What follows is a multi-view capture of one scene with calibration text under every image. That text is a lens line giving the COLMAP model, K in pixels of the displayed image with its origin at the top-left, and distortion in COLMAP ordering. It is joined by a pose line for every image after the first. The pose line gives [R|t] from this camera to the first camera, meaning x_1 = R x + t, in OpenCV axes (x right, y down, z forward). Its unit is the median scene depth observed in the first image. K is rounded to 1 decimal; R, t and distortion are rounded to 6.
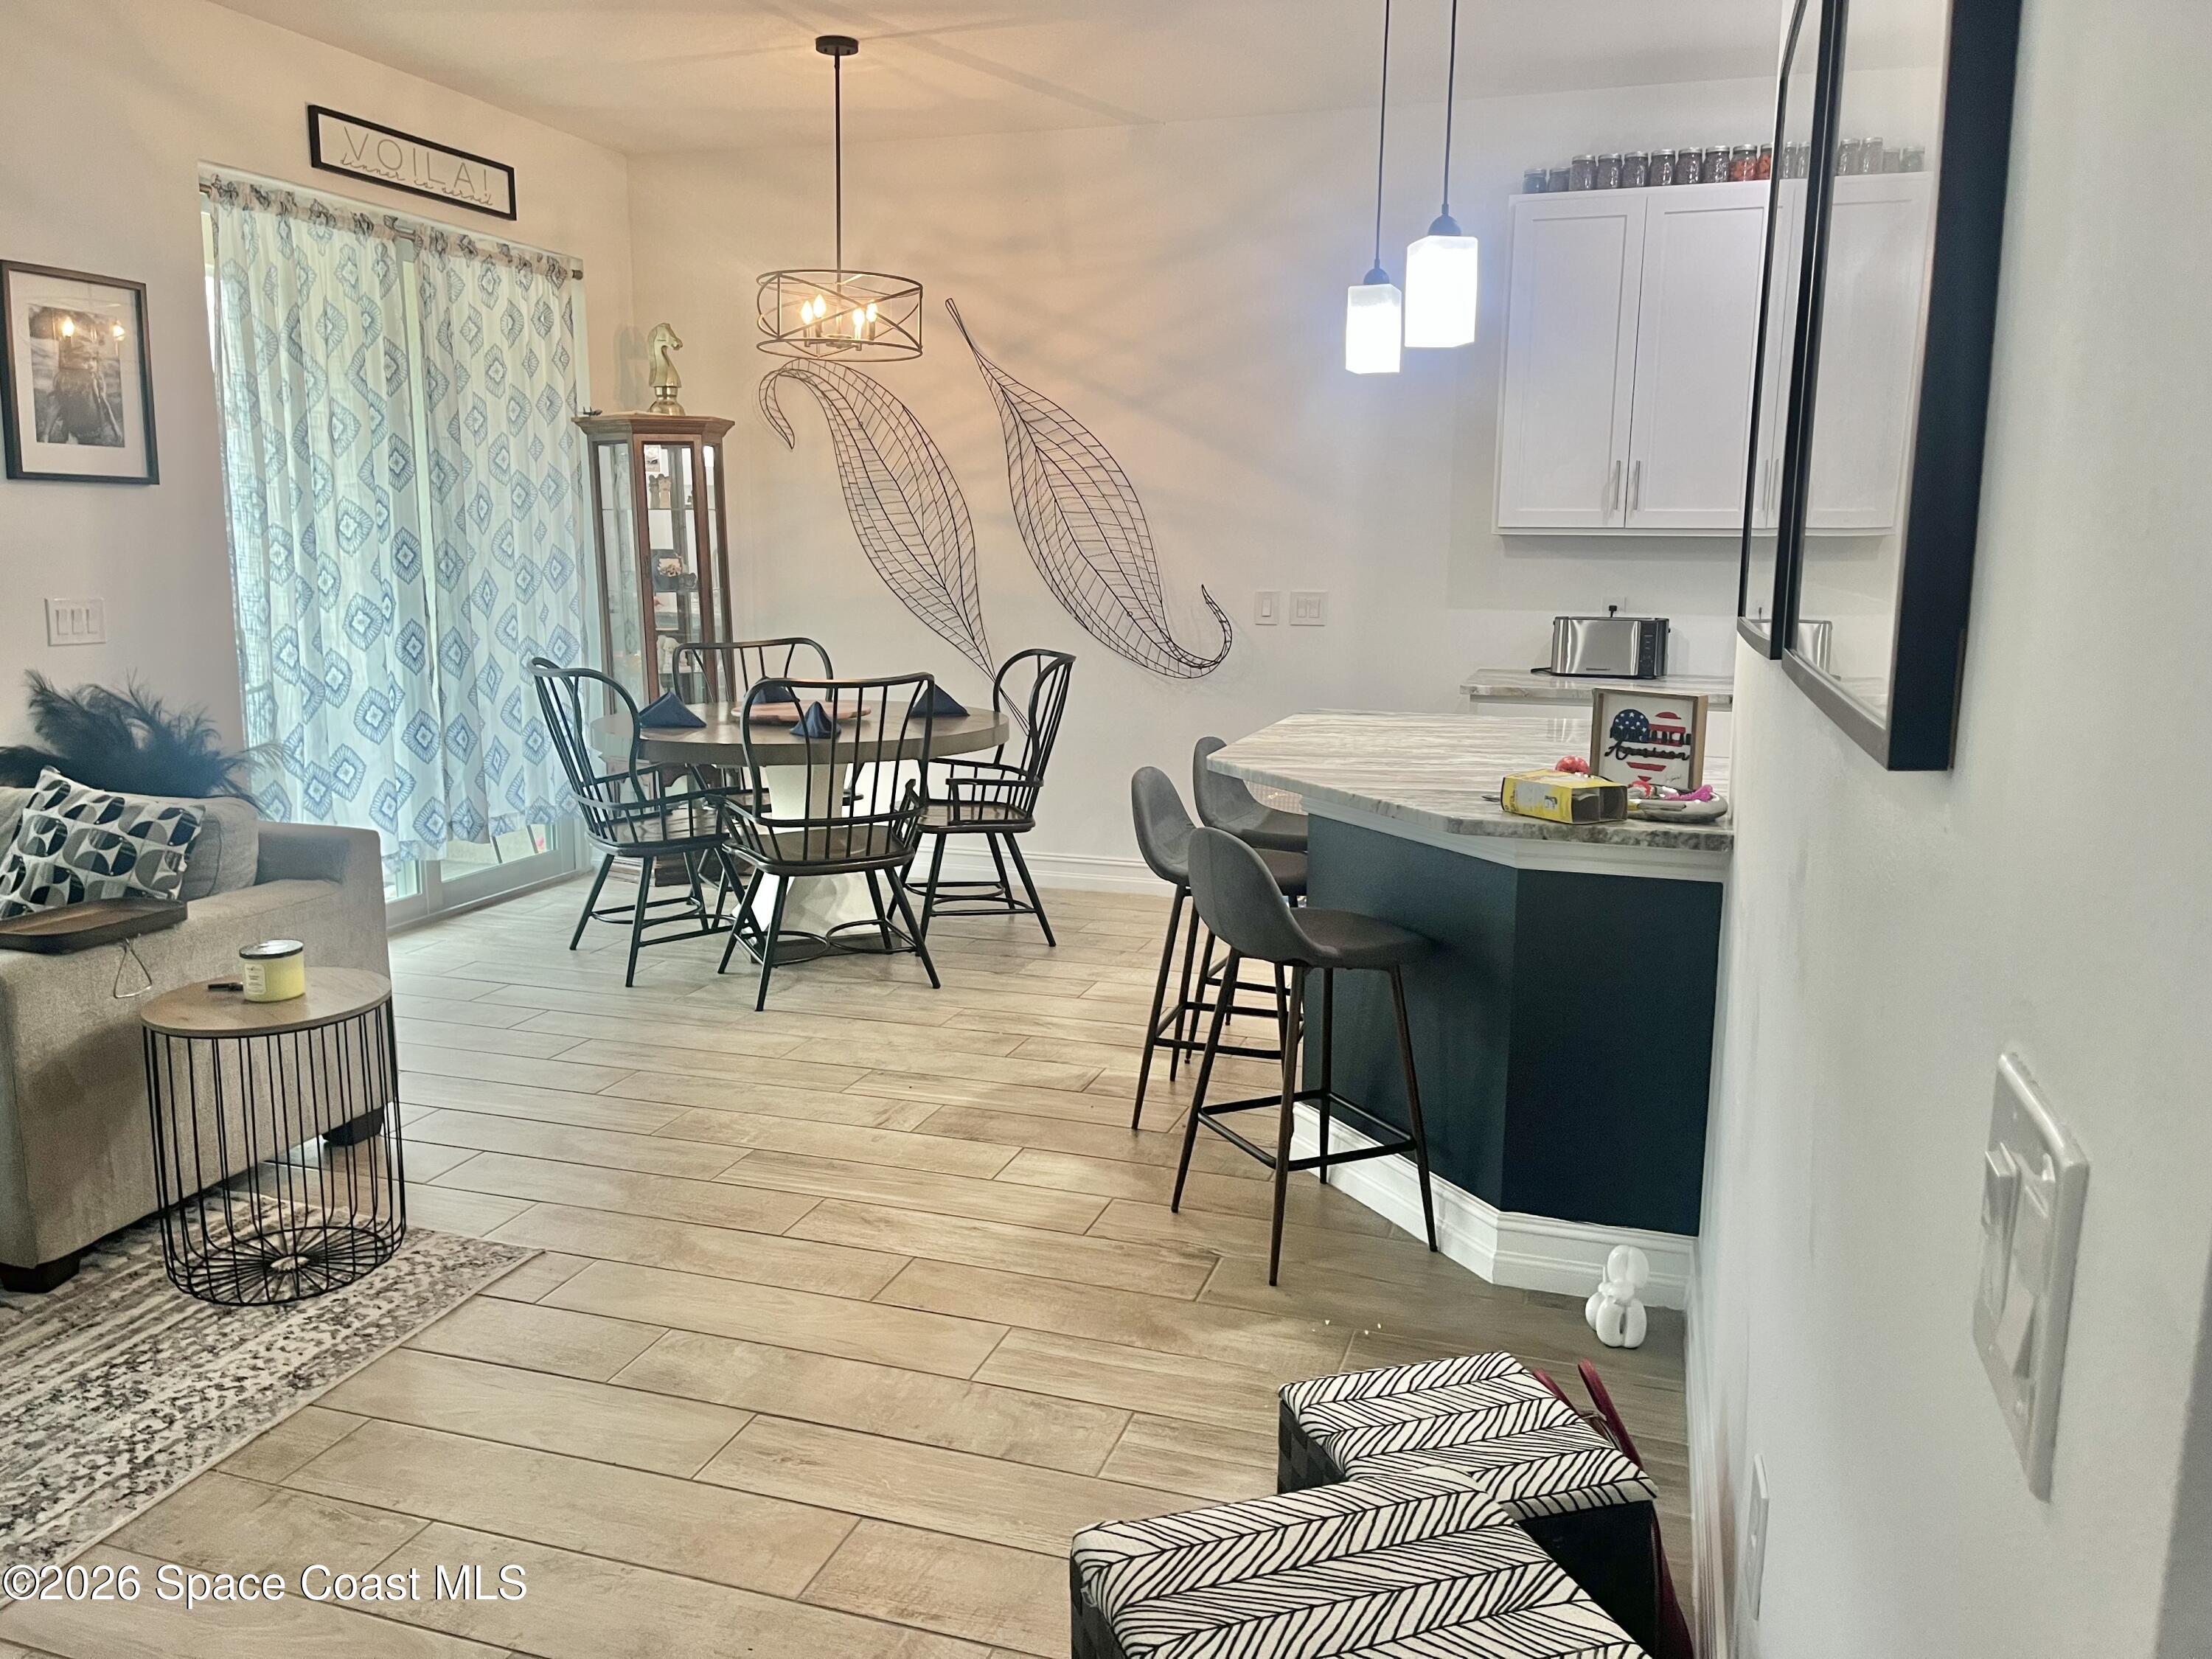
lens RADIAL K [[1669.7, 0, 1097.1], [0, 1669.7, 809.9], [0, 0, 1]] dist [0.080555, -0.104460]
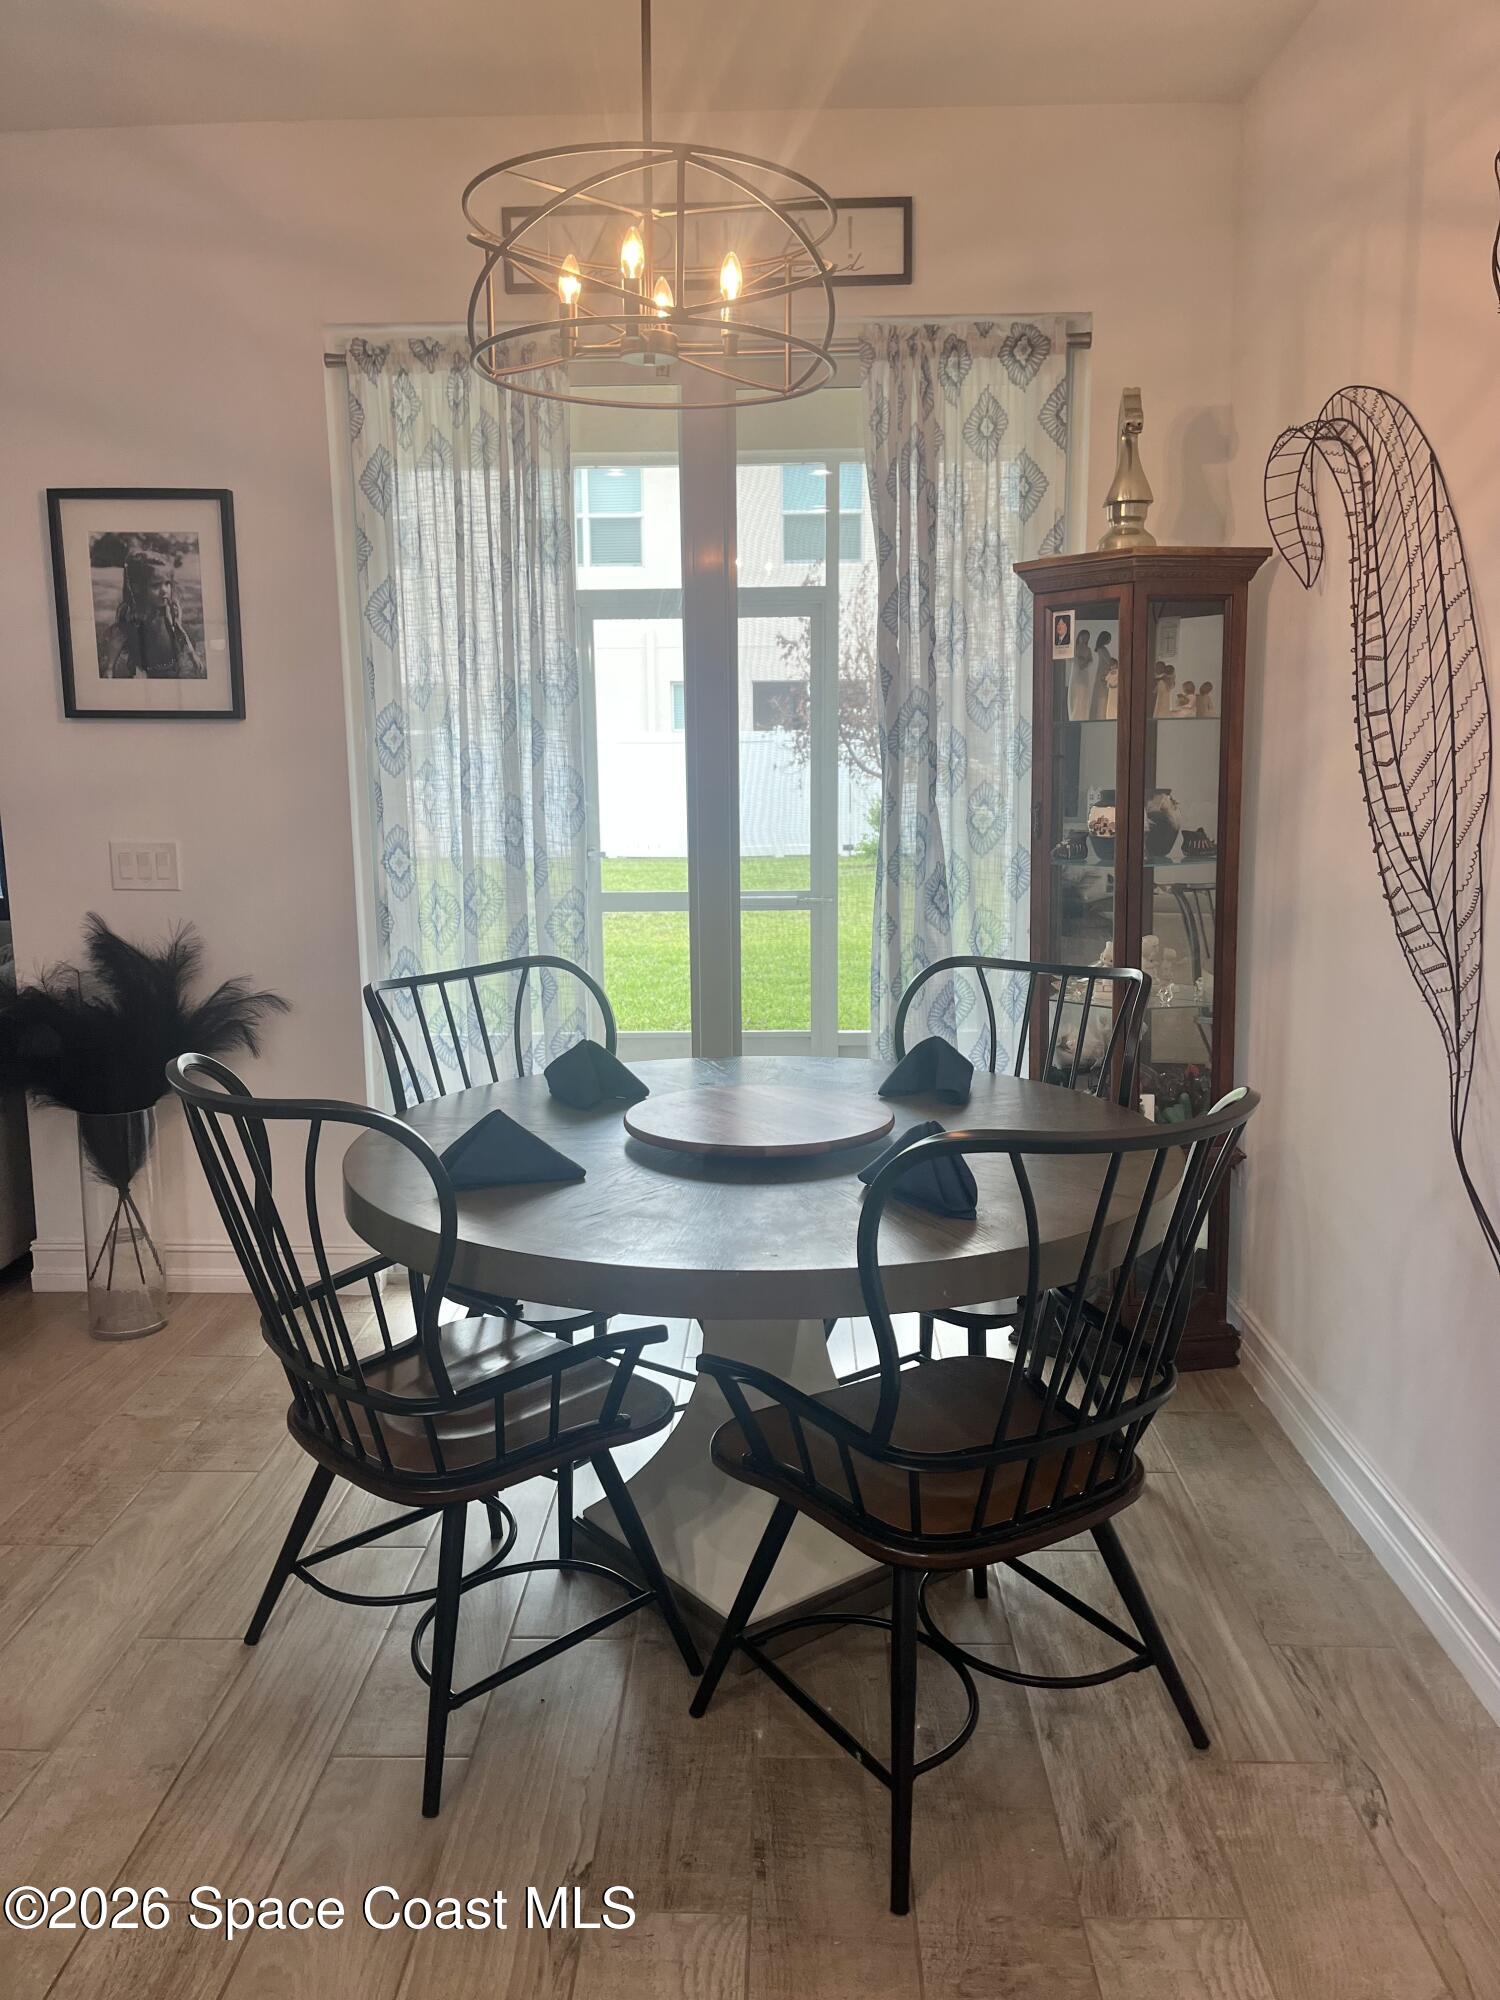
lens RADIAL K [[1509.7, 0, 741.3], [0, 1509.7, 1007.8], [0, 0, 1]] dist [0.080555, -0.104460]
pose [[0.279971, 0.153861, -0.947599, 0.249972], [-0.147607, 0.982235, 0.115874, -0.144728], [0.948593, 0.107431, 0.297708, 0.853184]]
